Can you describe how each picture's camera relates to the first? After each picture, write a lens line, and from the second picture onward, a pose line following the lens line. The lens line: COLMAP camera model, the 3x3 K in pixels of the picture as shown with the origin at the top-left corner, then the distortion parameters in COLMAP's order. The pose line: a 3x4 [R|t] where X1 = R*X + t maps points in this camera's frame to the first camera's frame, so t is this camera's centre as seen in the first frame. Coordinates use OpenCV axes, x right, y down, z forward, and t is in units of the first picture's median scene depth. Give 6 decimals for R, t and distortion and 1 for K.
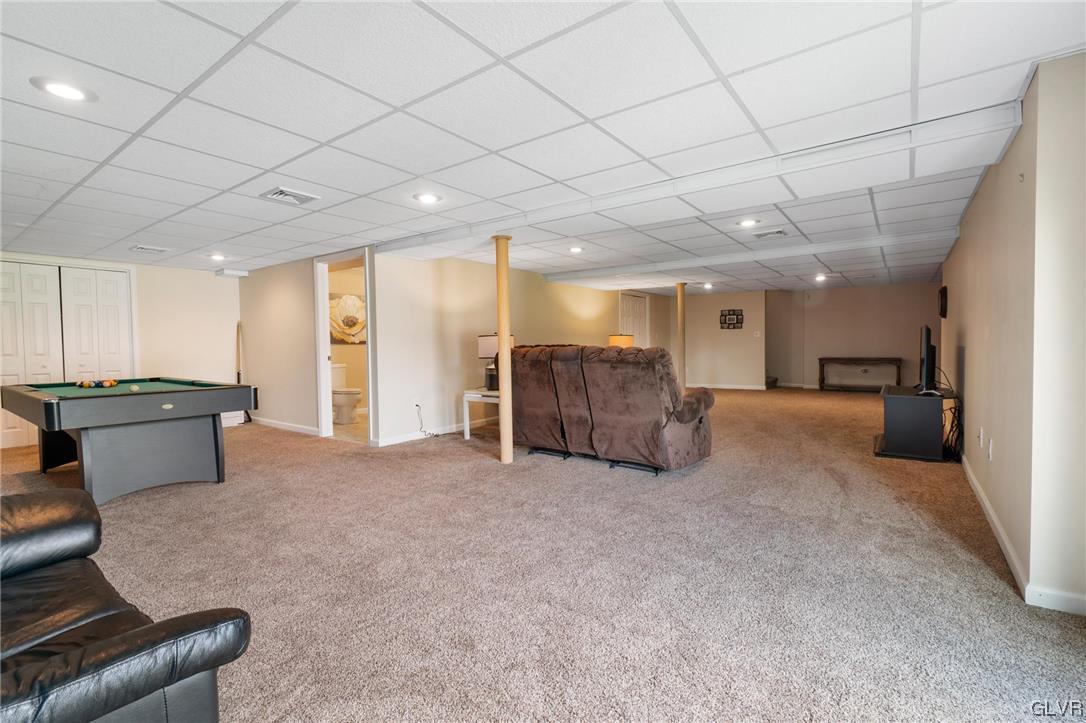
lens RADIAL K [[485.9, 0, 542.9], [0, 485.9, 360.2], [0, 0, 1]] dist [0.000972, -0.000303]
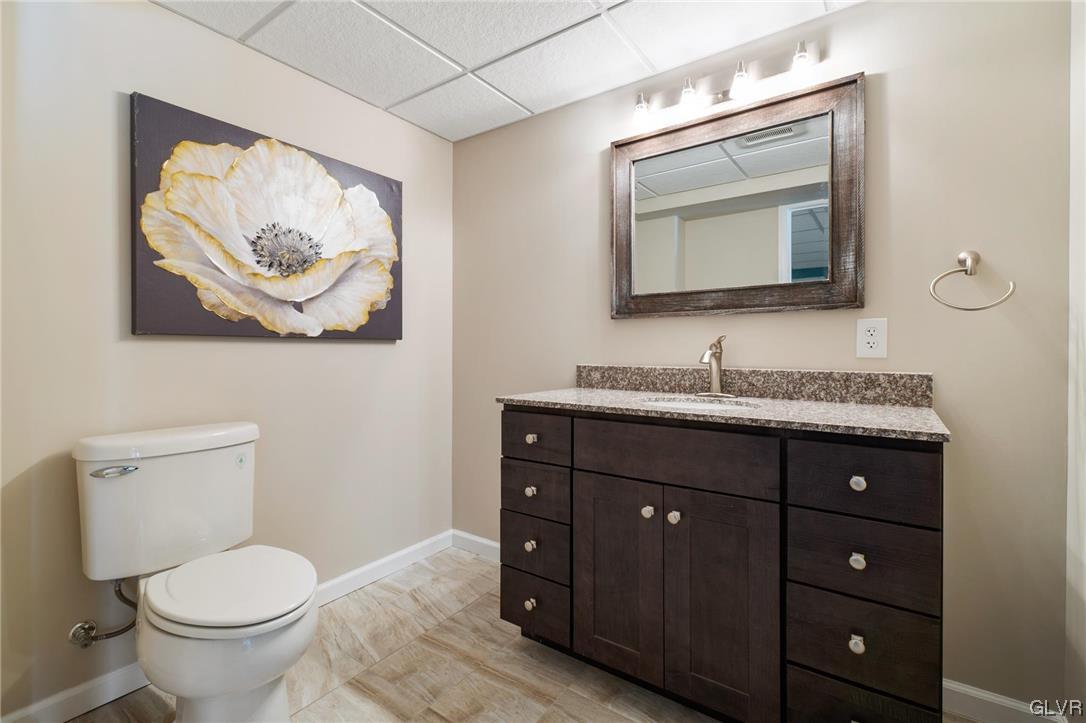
lens RADIAL K [[485.9, 0, 543.8], [0, 485.9, 357.4], [0, 0, 1]] dist [0.000972, -0.000303]
pose [[0.999791, 0.011083, 0.017173, -0.266898], [-0.010685, 0.999676, -0.023086, -0.019805], [-0.017423, 0.022897, 0.999586, 0.746967]]
